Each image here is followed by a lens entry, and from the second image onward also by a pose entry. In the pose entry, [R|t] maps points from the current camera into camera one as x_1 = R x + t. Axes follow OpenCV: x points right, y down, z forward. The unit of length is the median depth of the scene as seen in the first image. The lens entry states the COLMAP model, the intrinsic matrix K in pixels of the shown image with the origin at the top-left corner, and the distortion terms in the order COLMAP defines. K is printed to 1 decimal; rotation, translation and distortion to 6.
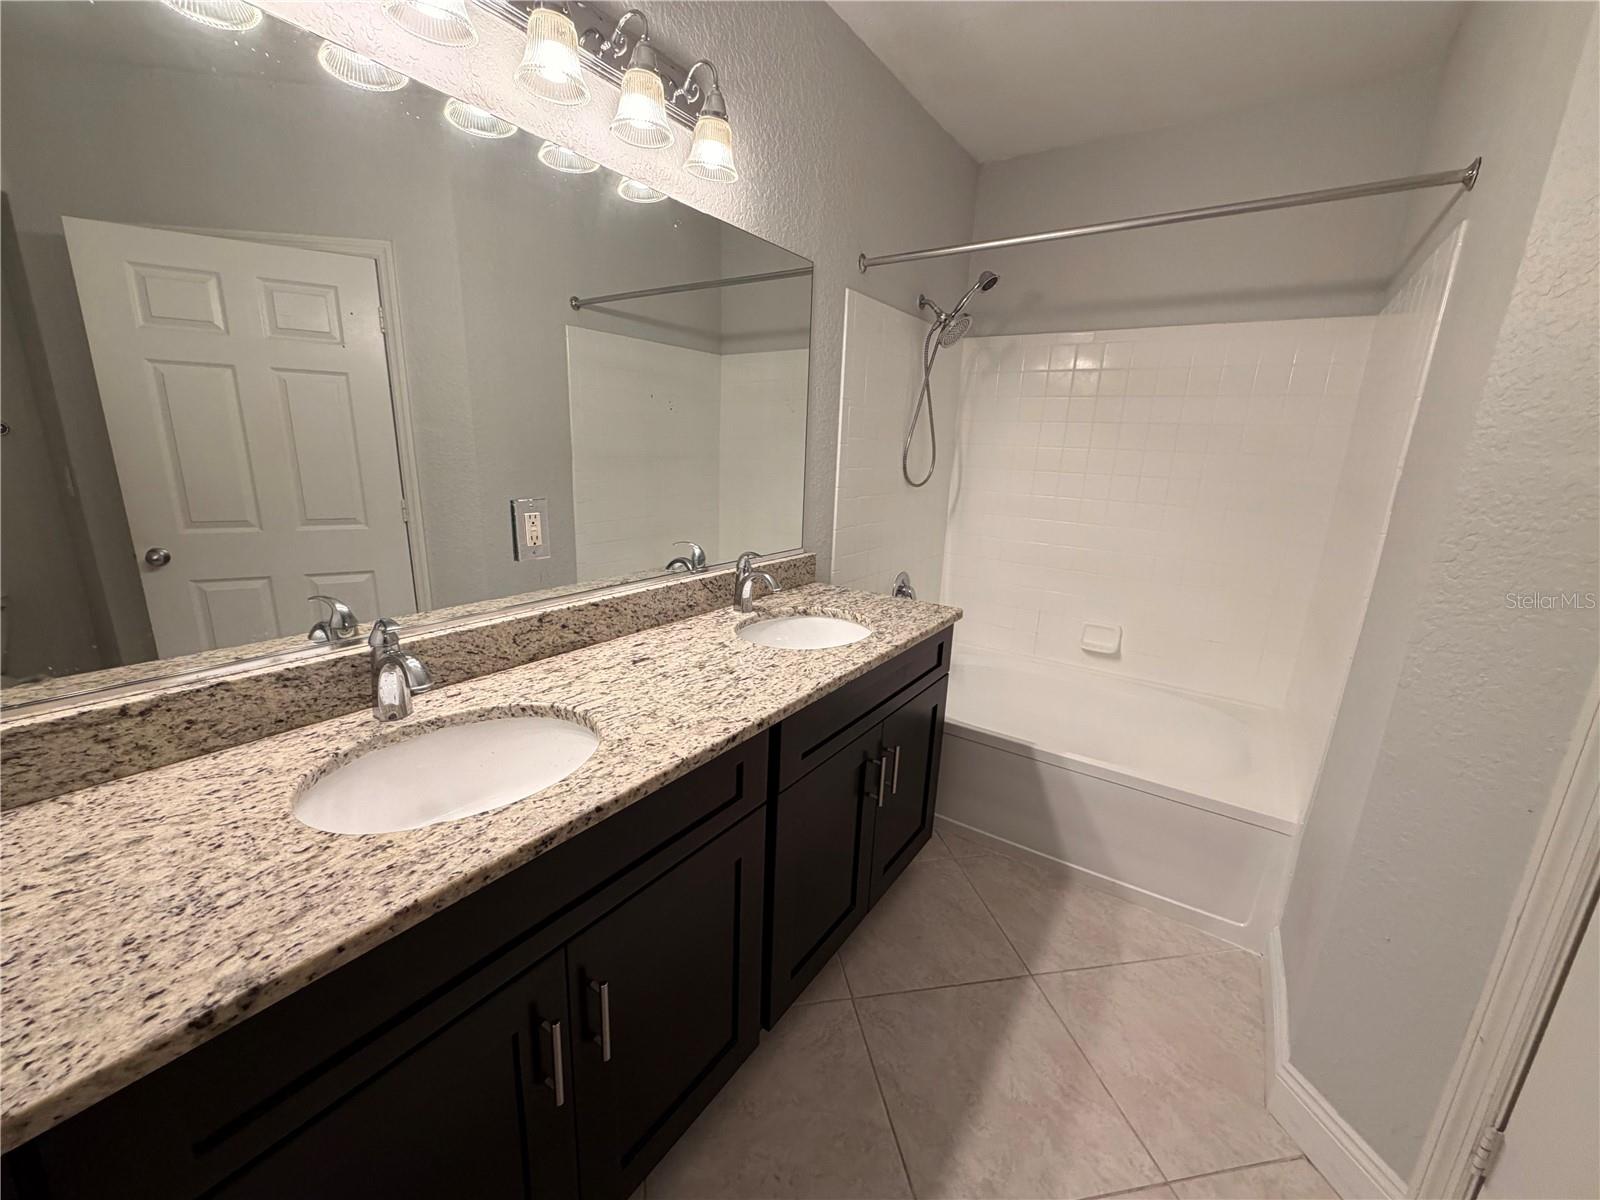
lens RADIAL K [[636.9, 0, 798.6], [0, 636.9, 602.5], [0, 0, 1]] dist [0.000418, 0.000453]
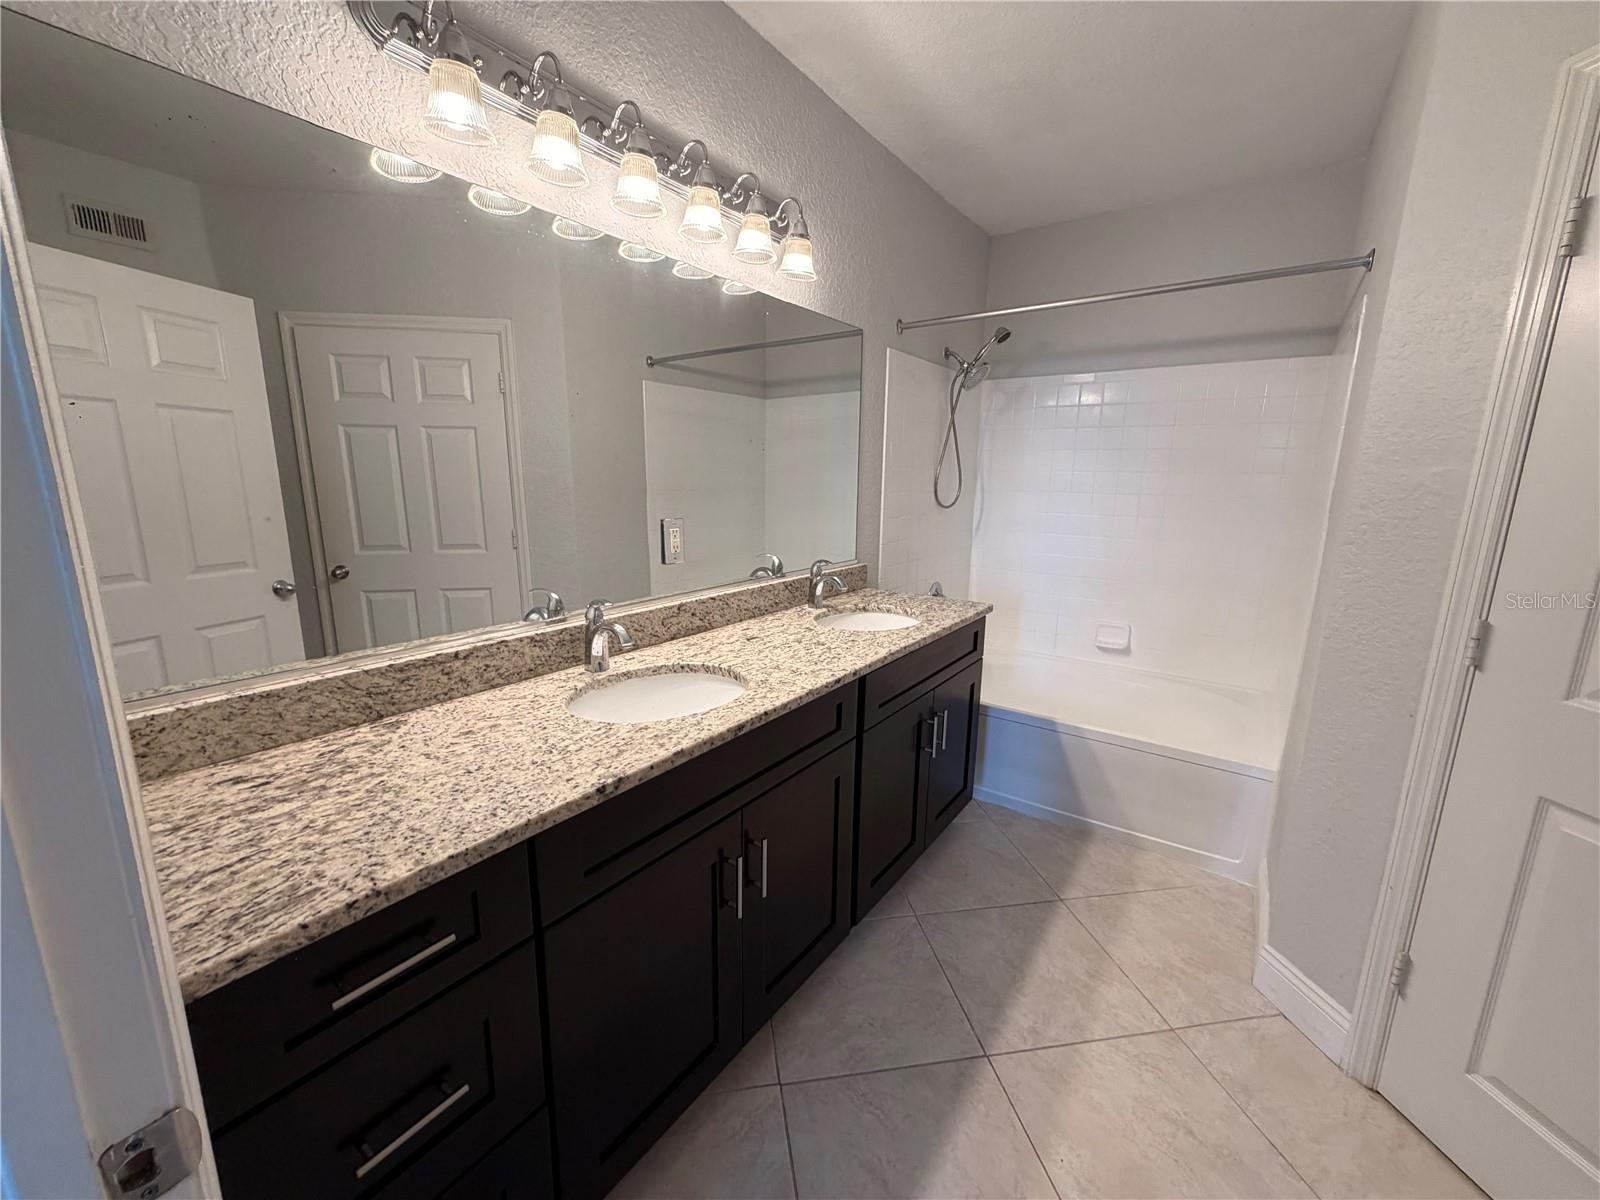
lens RADIAL K [[636.9, 0, 797.8], [0, 636.9, 601.7], [0, 0, 1]] dist [0.000418, 0.000453]
pose [[0.999441, -0.020796, -0.026168, -0.110670], [0.019489, 0.998596, -0.049258, 0.077484], [0.027156, 0.048720, 0.998443, -0.303077]]
